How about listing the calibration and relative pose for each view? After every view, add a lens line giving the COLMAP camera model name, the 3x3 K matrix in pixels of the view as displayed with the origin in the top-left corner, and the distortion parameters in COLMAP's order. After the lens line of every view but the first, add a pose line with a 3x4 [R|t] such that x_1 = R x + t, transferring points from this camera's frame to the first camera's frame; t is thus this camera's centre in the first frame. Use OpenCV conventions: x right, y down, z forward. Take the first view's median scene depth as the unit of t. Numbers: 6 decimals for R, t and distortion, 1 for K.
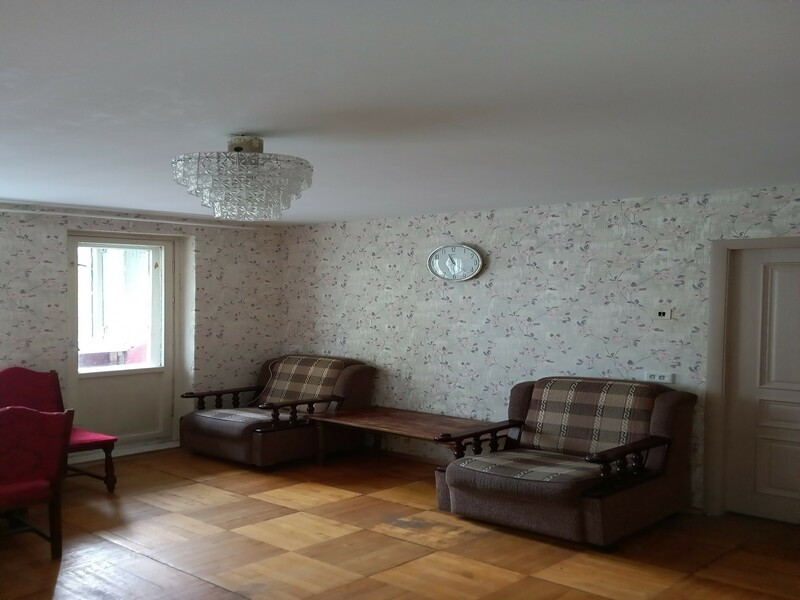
lens RADIAL K [[792.7, 0, 398.0], [0, 792.7, 299.0], [0, 0, 1]] dist [0.003920, 0.000000]
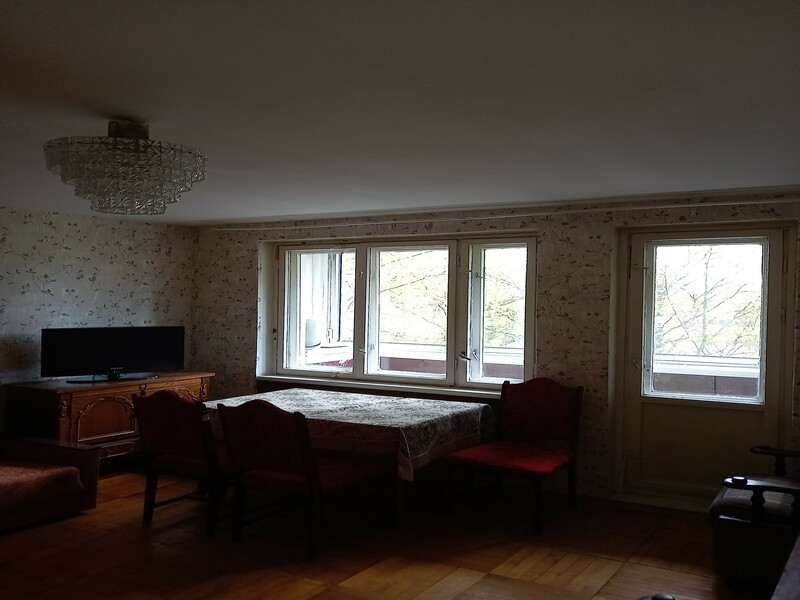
lens RADIAL K [[792.7, 0, 398.5], [0, 792.7, 303.3], [0, 0, 1]] dist [0.003920, 0.000000]
pose [[0.194596, 0.011568, -0.980815, 0.390813], [-0.012101, 0.999883, 0.009392, -0.009718], [0.980809, 0.010042, 0.194713, 0.605732]]
